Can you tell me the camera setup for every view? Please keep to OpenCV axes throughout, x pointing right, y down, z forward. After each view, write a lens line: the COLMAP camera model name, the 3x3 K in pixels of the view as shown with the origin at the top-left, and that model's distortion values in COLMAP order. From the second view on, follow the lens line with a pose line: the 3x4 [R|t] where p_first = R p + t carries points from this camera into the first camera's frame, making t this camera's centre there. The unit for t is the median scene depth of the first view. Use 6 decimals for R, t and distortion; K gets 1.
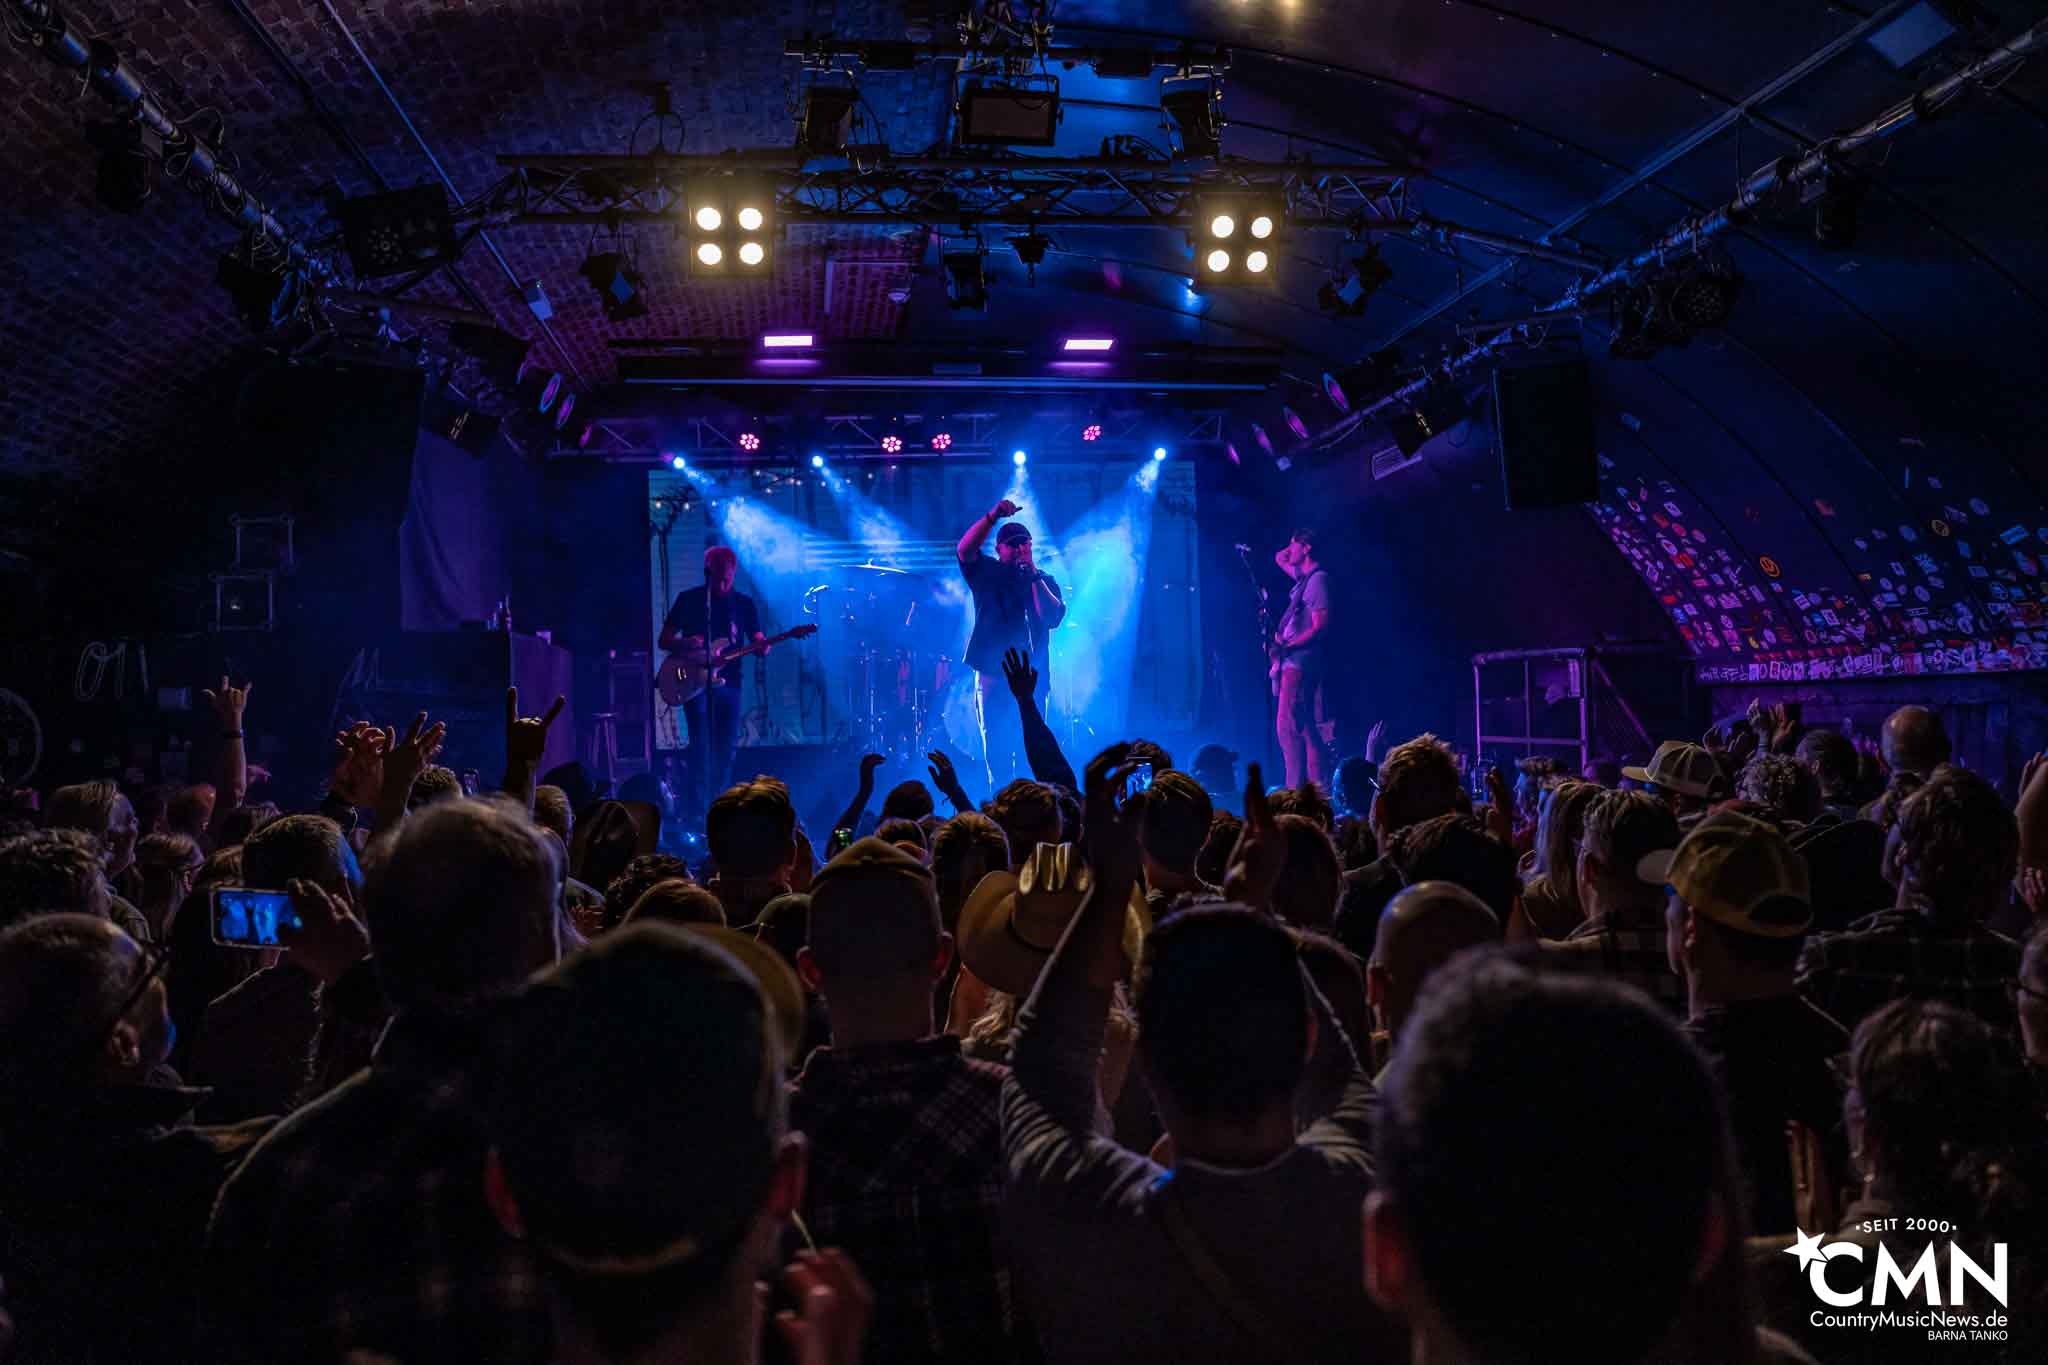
lens RADIAL K [[1692.7, 0, 1023.7], [0, 1692.7, 686.7], [0, 0, 1]] dist [-0.084174, 0.003106]
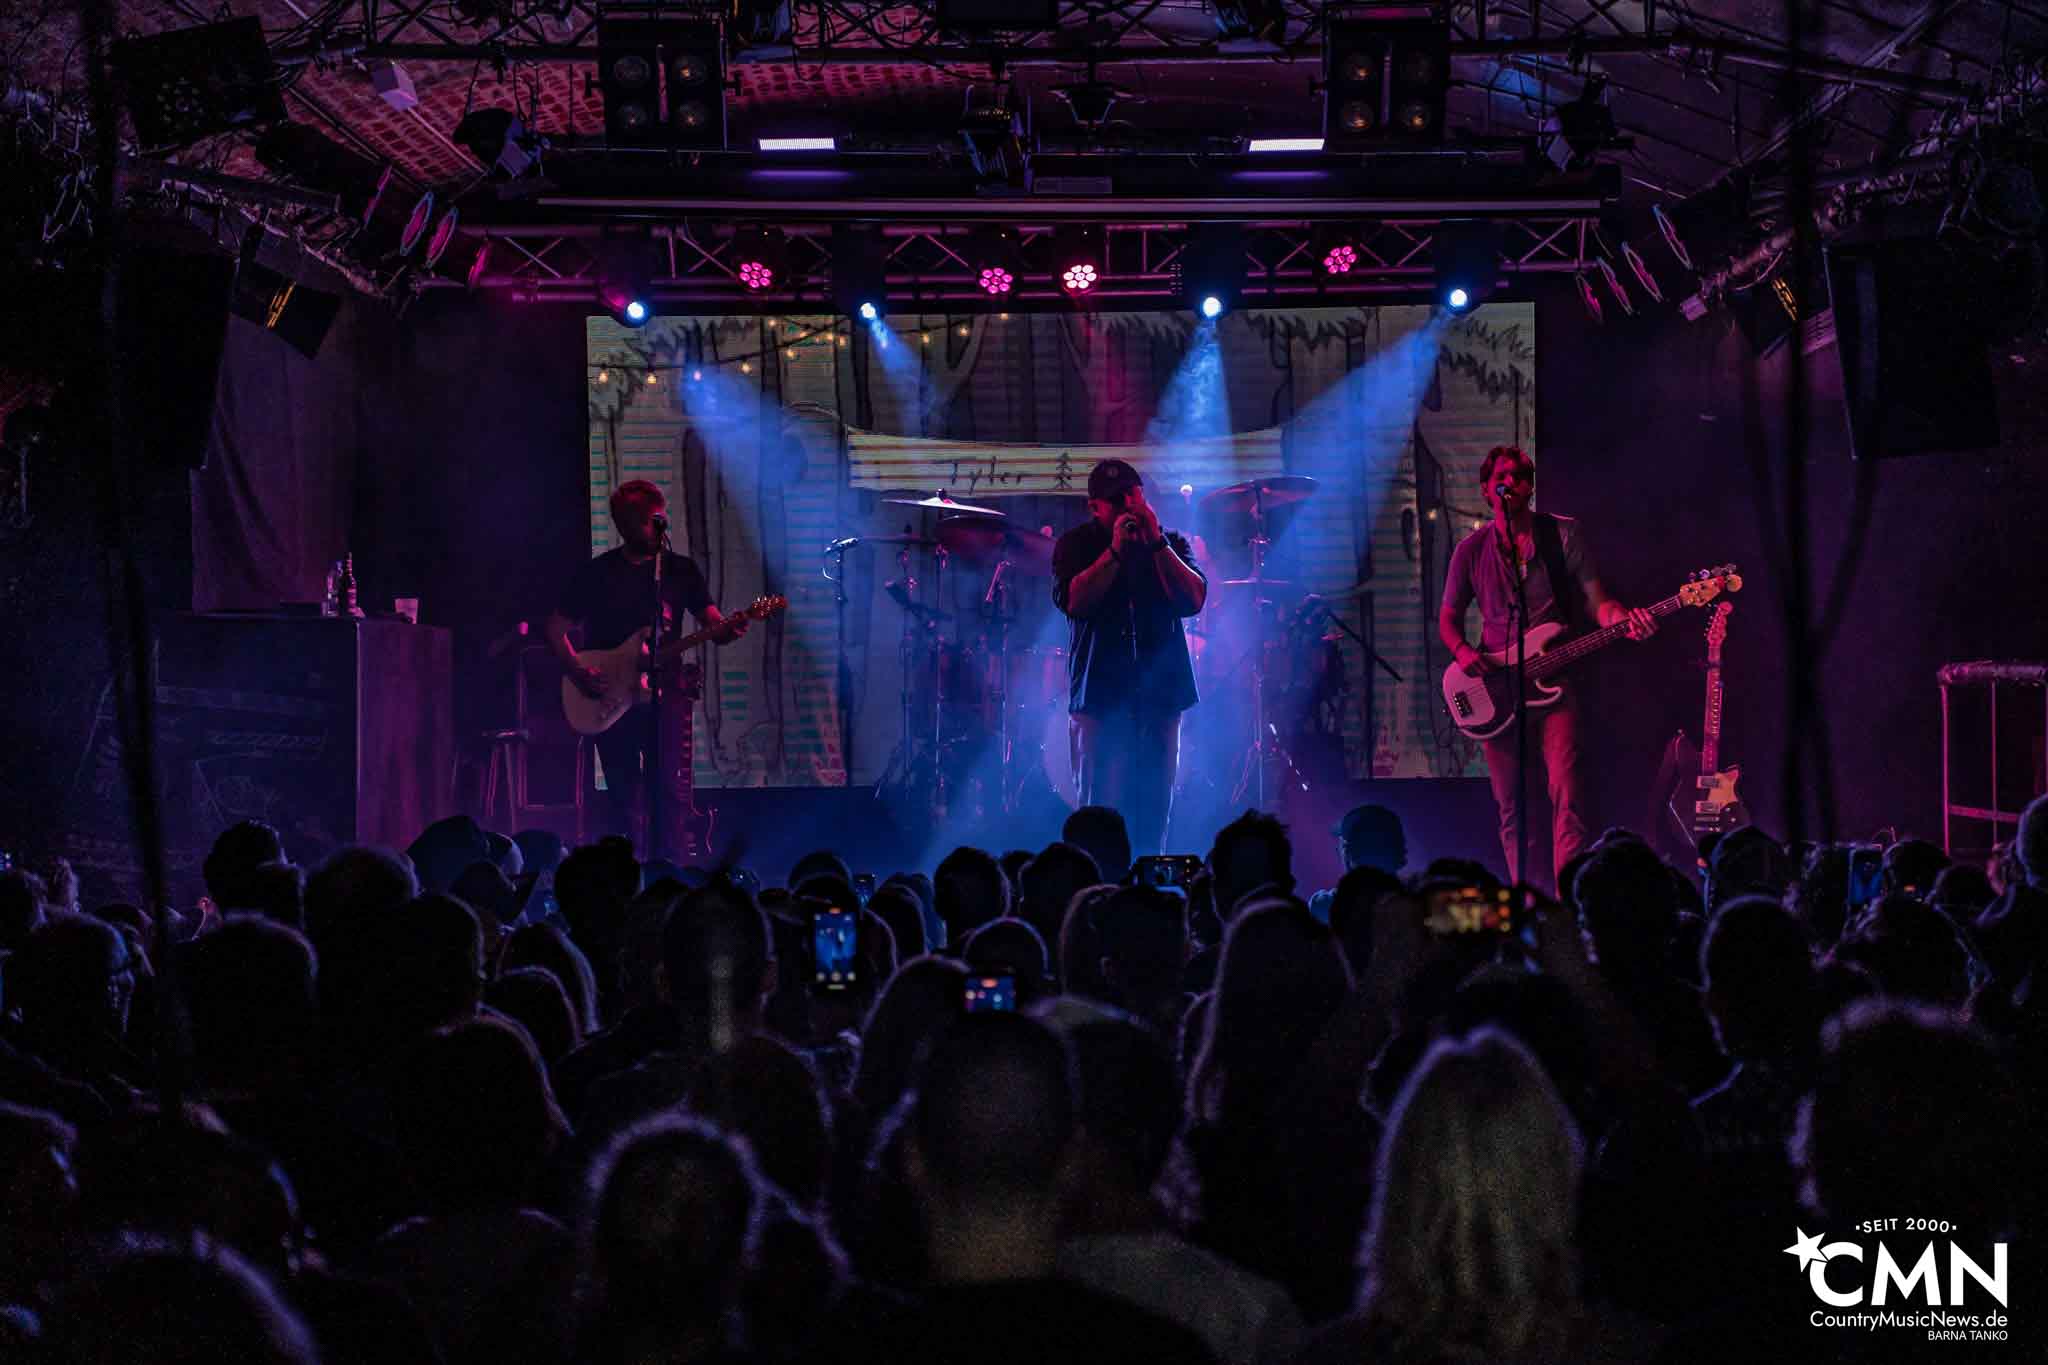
lens RADIAL K [[4255.7, 0, 1039.6], [0, 4255.7, 697.2], [0, 0, 1]] dist [0.679532, 0.000000]
pose [[0.991006, 0.020853, -0.132179, 0.168639], [-0.018426, 0.999639, 0.019557, -0.034242], [0.132540, -0.016946, 0.991033, -0.588902]]
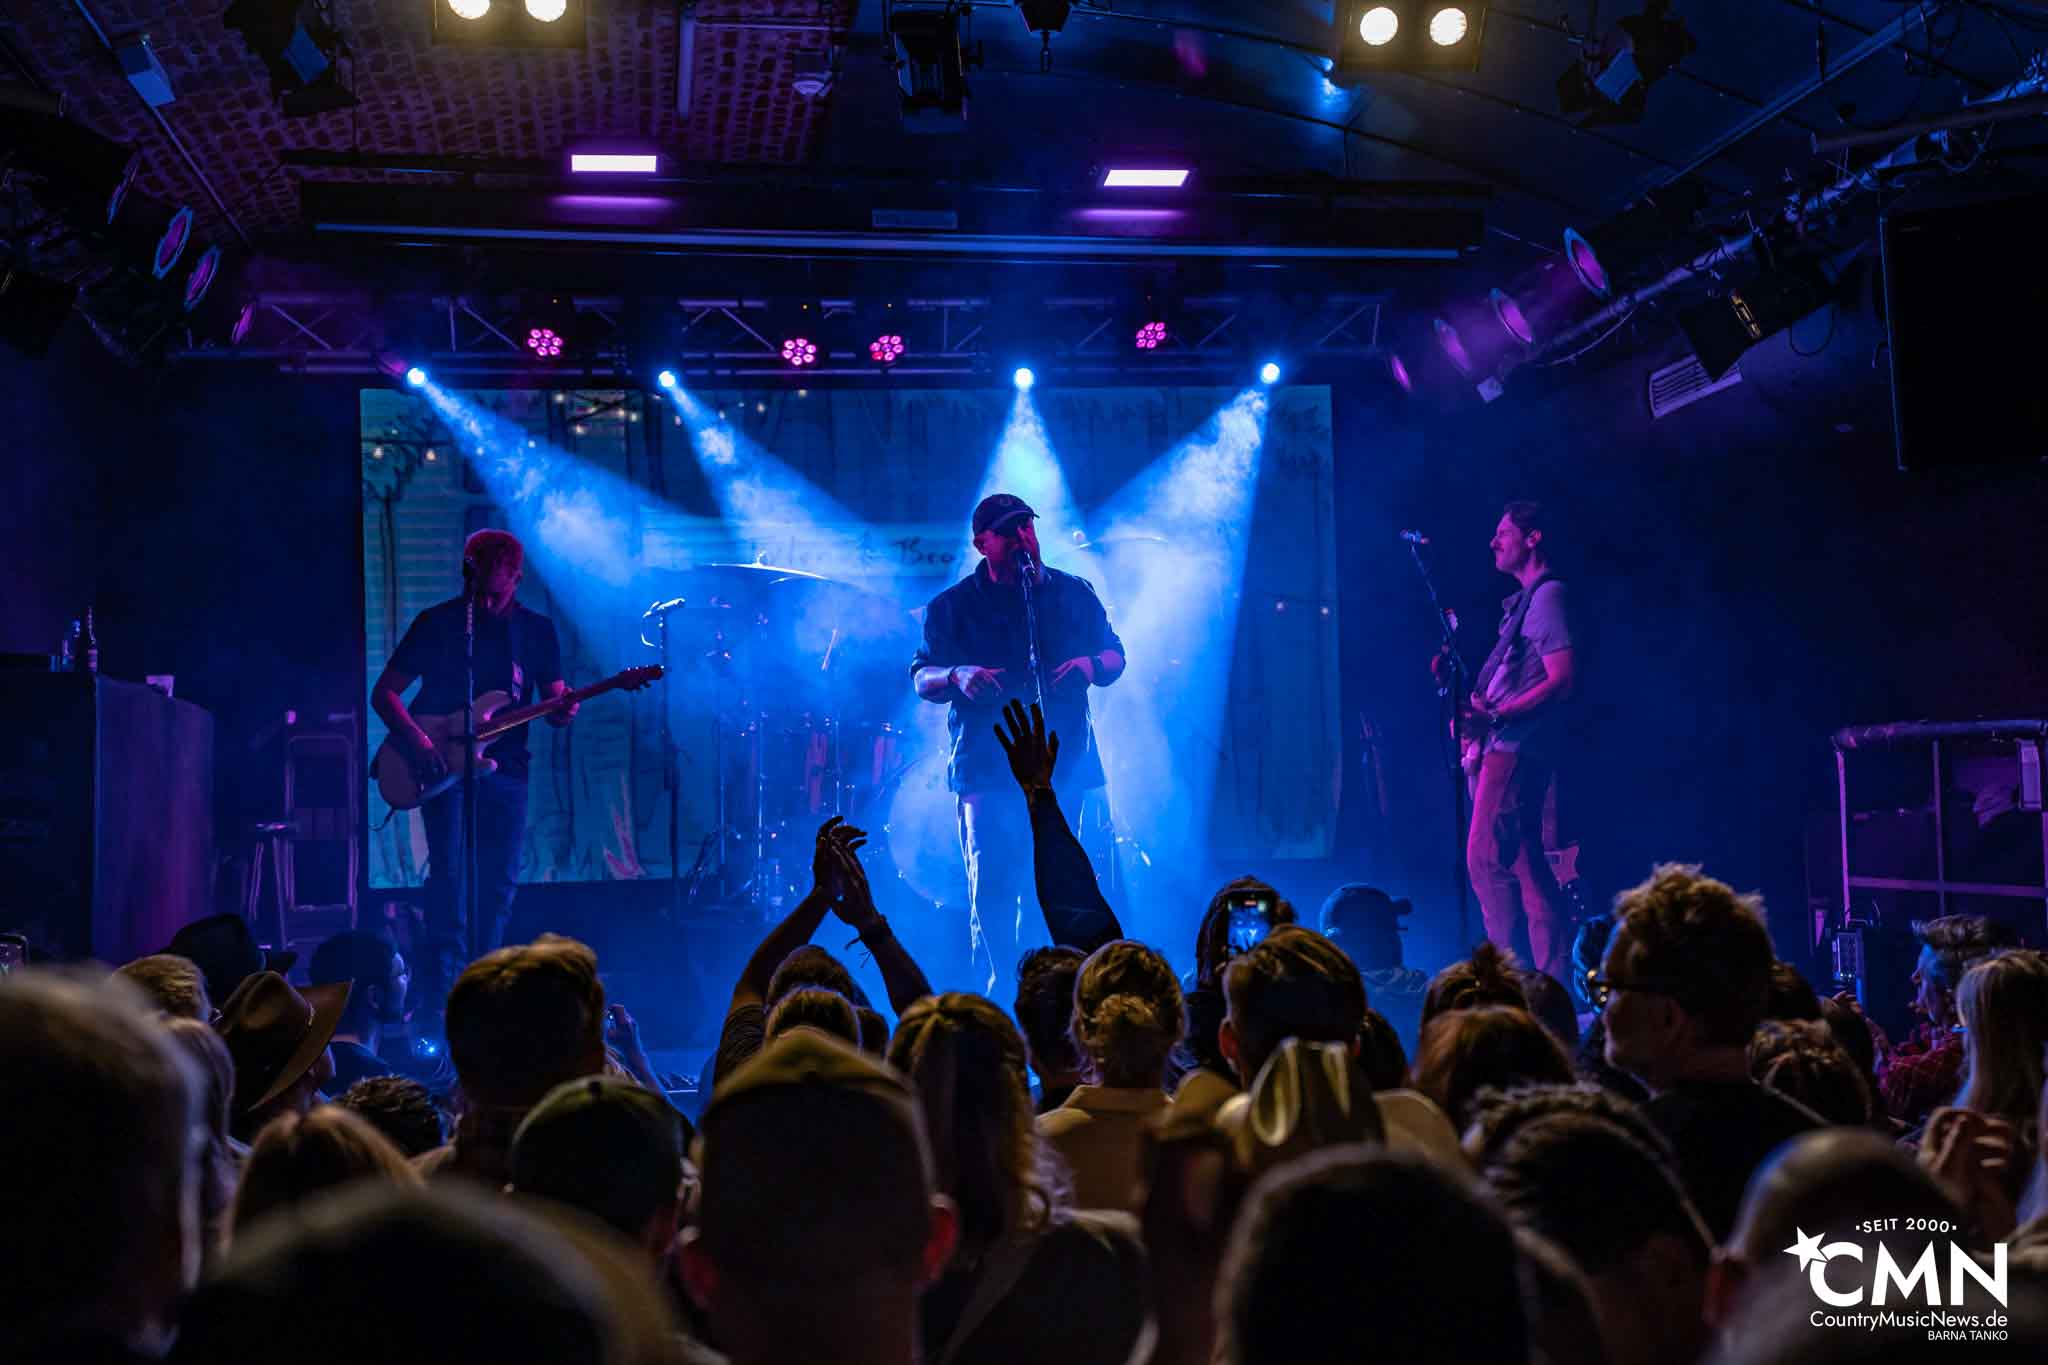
lens RADIAL K [[2975.8, 0, 1037.3], [0, 2975.8, 686.4], [0, 0, 1]] dist [0.305442, 0.000000]
pose [[0.999968, 0.007568, 0.002509, 0.000624], [-0.007486, 0.999486, -0.031169, -0.000148], [-0.002744, 0.031149, 0.999511, -0.005135]]
